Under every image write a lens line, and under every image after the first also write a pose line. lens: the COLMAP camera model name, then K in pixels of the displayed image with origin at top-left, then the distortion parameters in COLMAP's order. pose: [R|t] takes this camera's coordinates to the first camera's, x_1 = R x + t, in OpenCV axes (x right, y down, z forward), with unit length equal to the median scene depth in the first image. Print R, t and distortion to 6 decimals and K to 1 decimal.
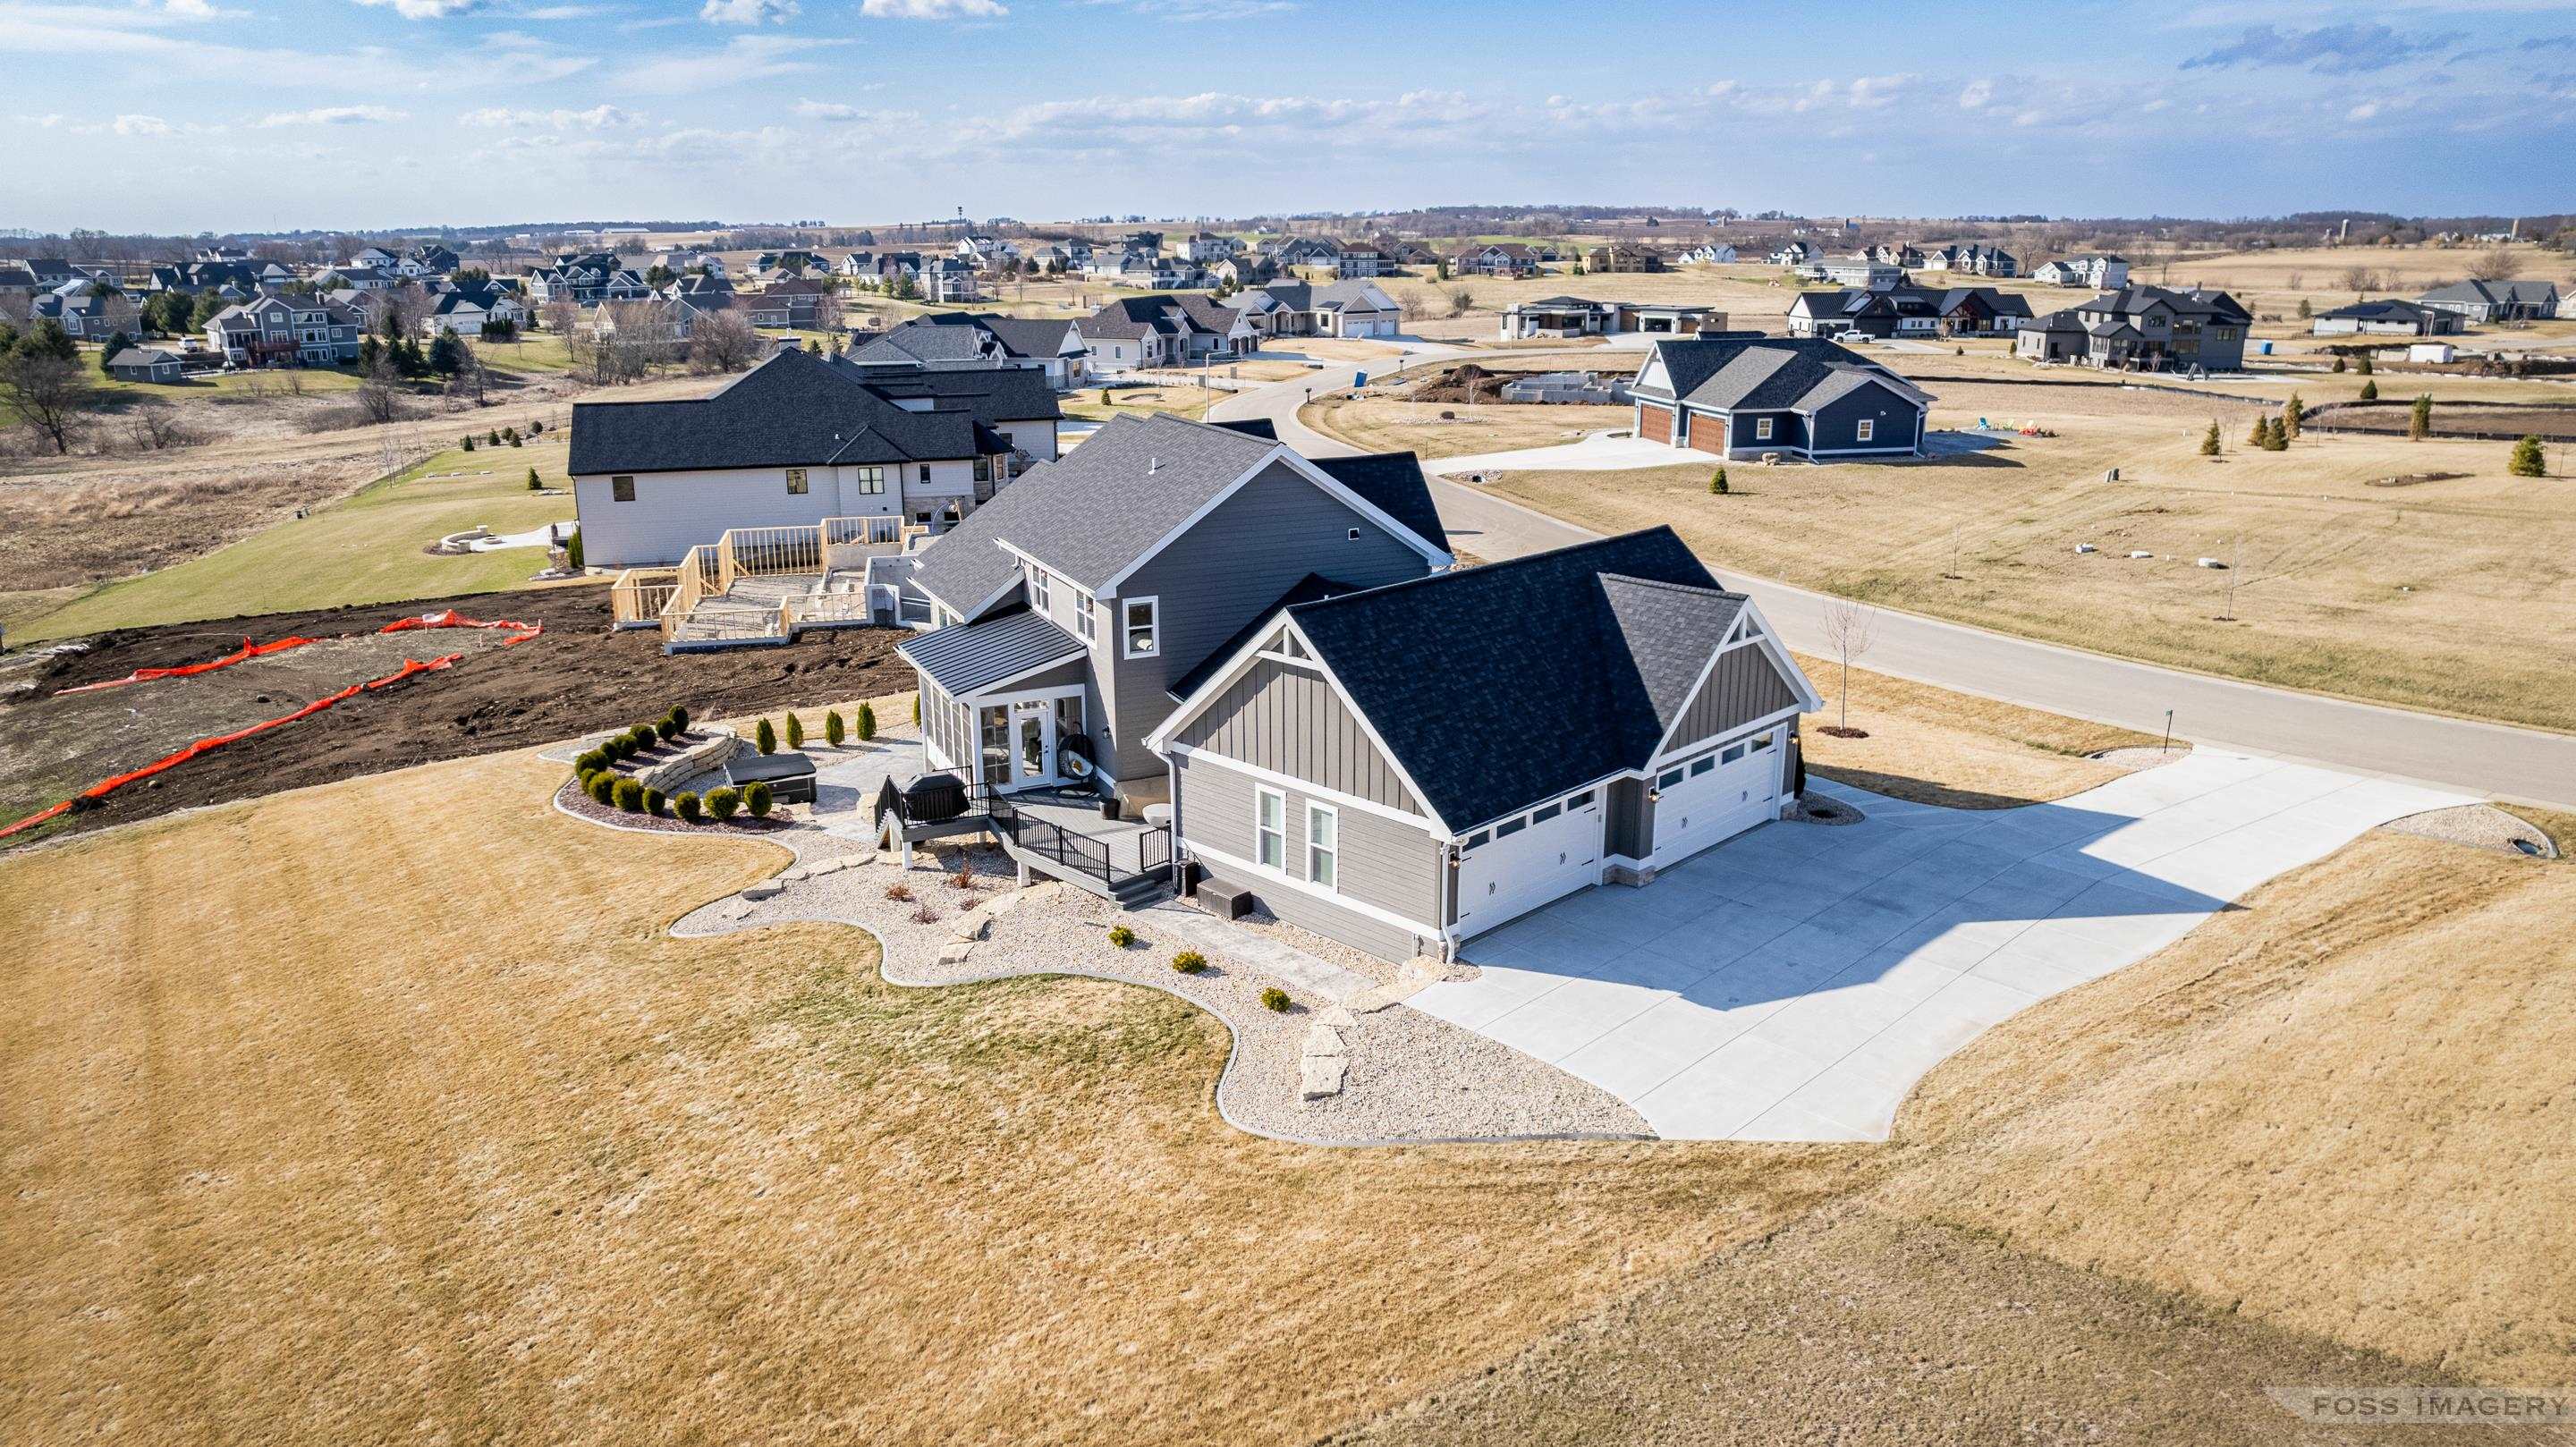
lens RADIAL K [[1690.1, 0, 1288.0], [0, 1690.1, 723.5], [0, 0, 1]] dist [-0.083202, 0.060594]
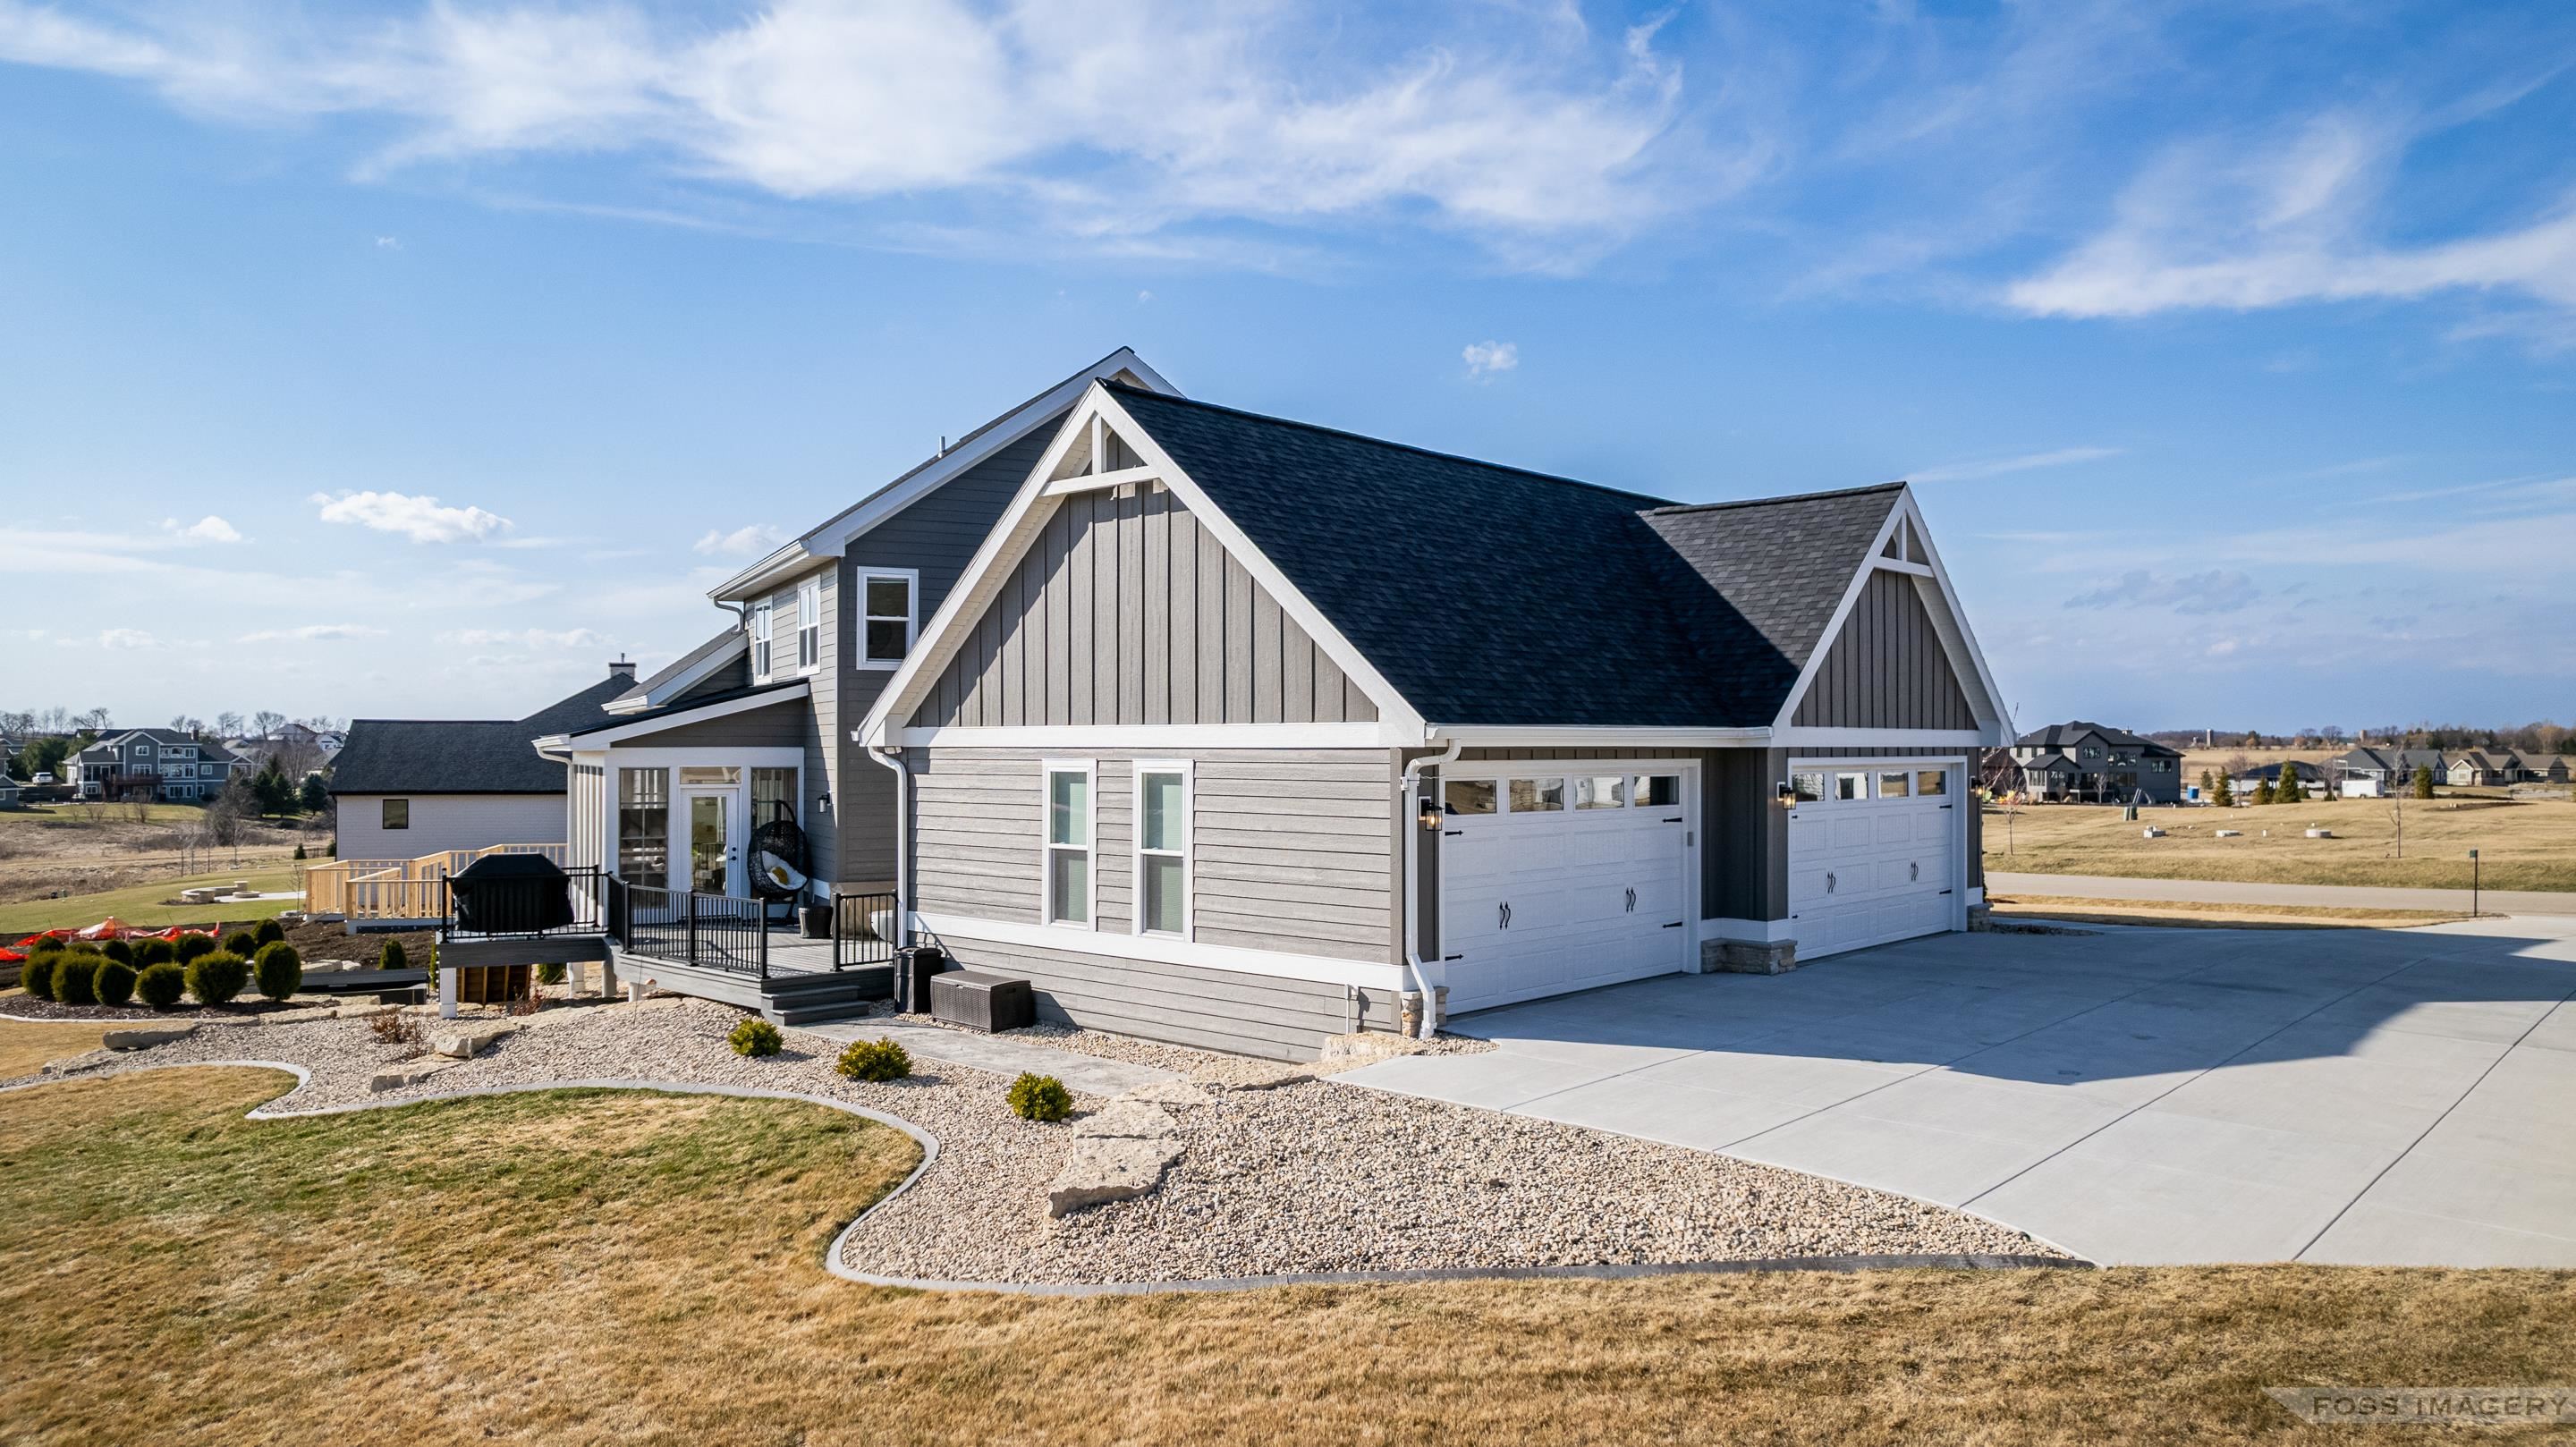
lens RADIAL K [[1690.1, 0, 1288.0], [0, 1690.1, 723.5], [0, 0, 1]] dist [-0.083202, 0.060594]
pose [[0.998995, 0.006027, 0.044425, 0.031857], [0.007295, 0.955861, -0.293729, 0.169142], [-0.044234, 0.293758, 0.954856, 0.464251]]
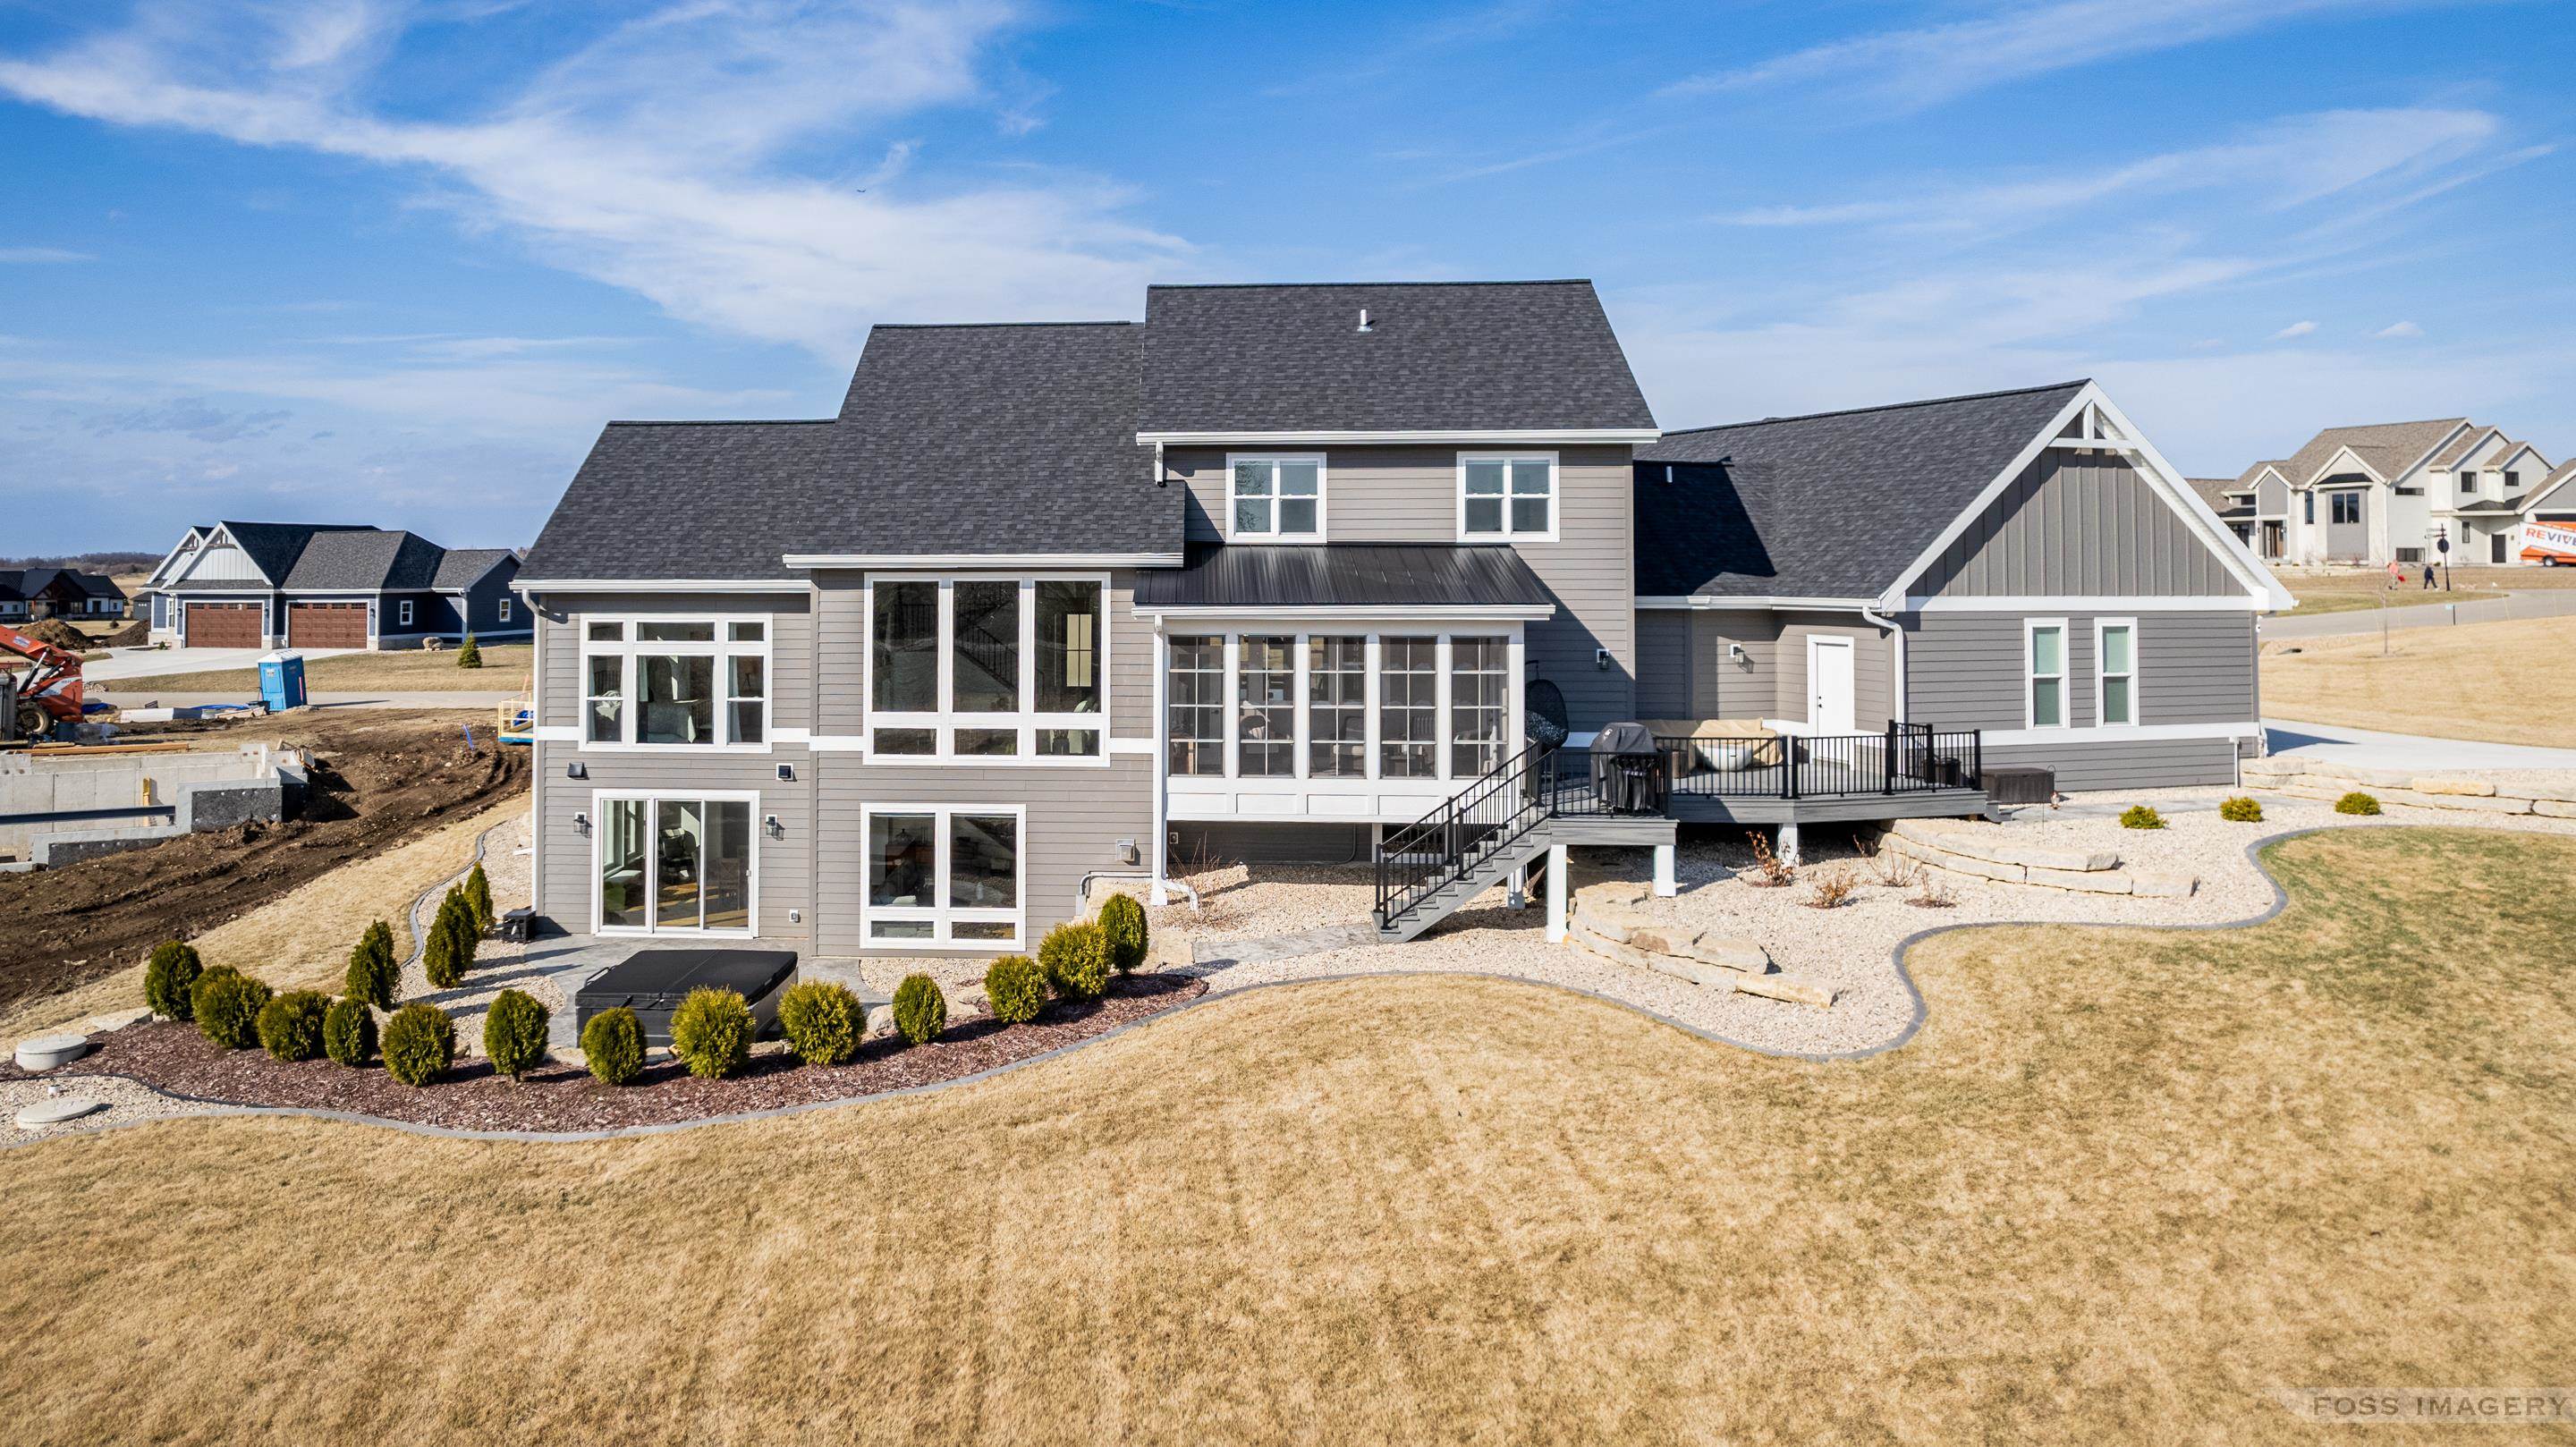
lens RADIAL K [[1675.2, 0, 1083.3], [0, 1675.2, 548.2], [0, 0, 1]] dist [-0.031082, 0.004189]
pose [[0.491128, 0.014982, 0.870958, -0.849797], [0.243028, 0.957794, -0.153517, 0.014668], [-0.836499, 0.287064, 0.466759, 0.940622]]
